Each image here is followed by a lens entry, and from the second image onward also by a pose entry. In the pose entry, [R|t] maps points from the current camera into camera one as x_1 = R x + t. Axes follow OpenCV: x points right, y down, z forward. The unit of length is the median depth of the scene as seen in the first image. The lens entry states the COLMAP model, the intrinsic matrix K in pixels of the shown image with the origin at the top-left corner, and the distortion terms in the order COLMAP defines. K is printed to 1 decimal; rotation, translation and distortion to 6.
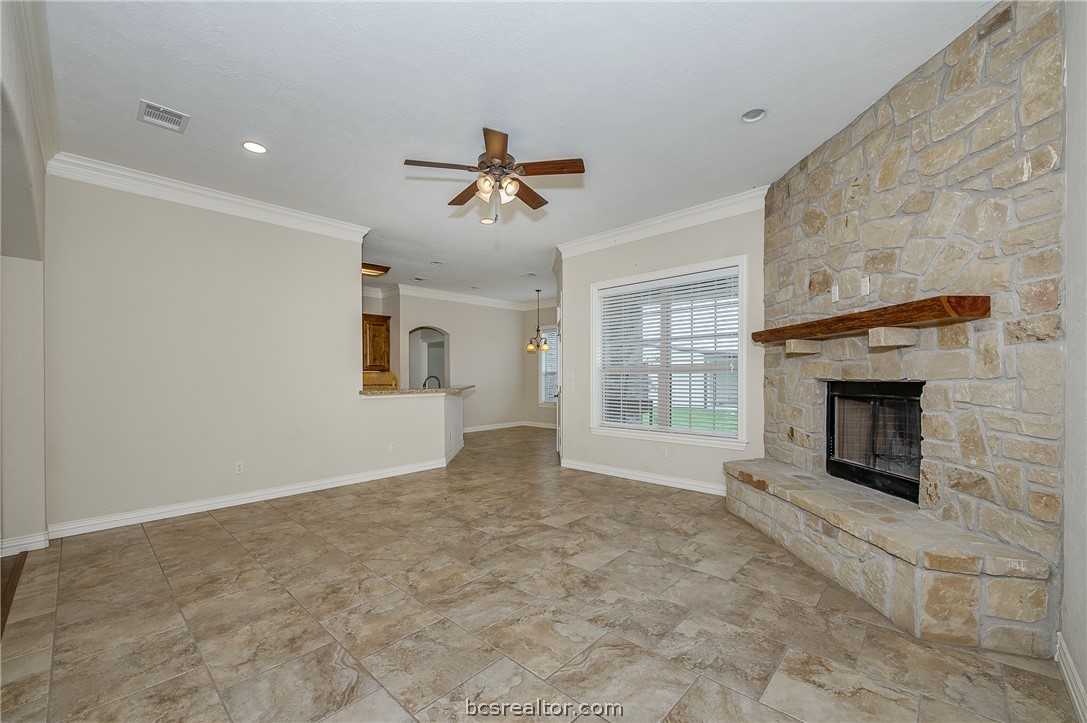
lens RADIAL K [[439.4, 0, 542.5], [0, 439.4, 370.5], [0, 0, 1]] dist [-0.001039, -0.000472]
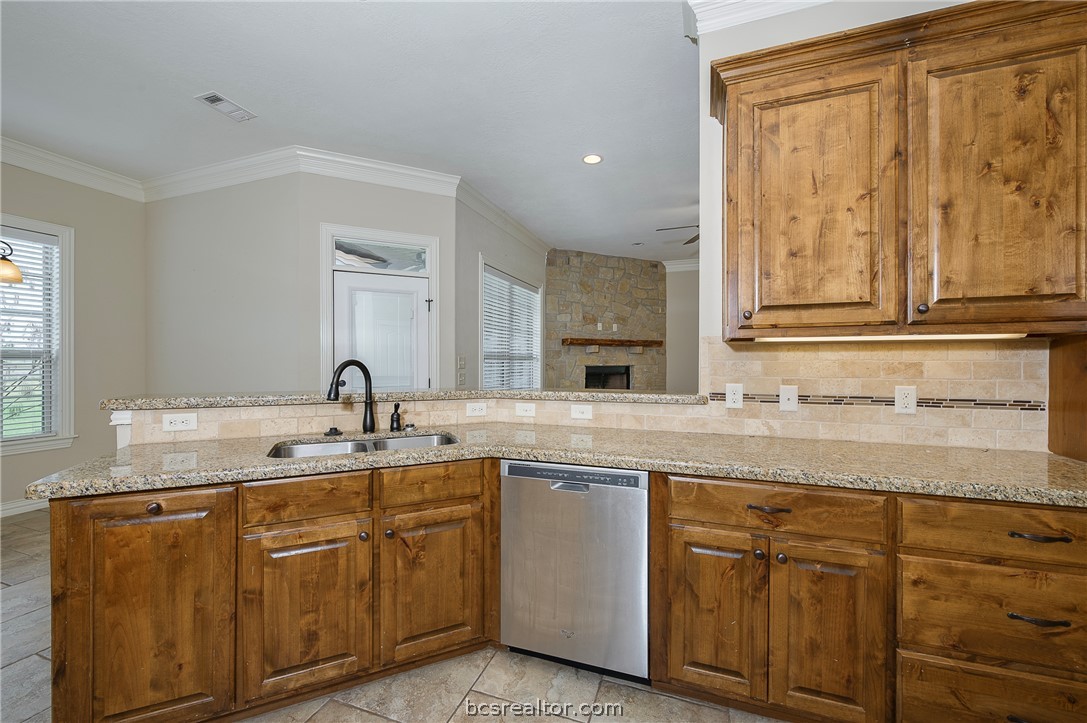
lens RADIAL K [[425.8, 0, 541.8], [0, 425.8, 365.3], [0, 0, 1]] dist [0.000606, 0.000061]
pose [[-0.405304, 0.003841, 0.914174, -1.322528], [-0.006743, 0.999951, -0.007191, 0.041930], [-0.914157, -0.009079, -0.405258, 2.398040]]
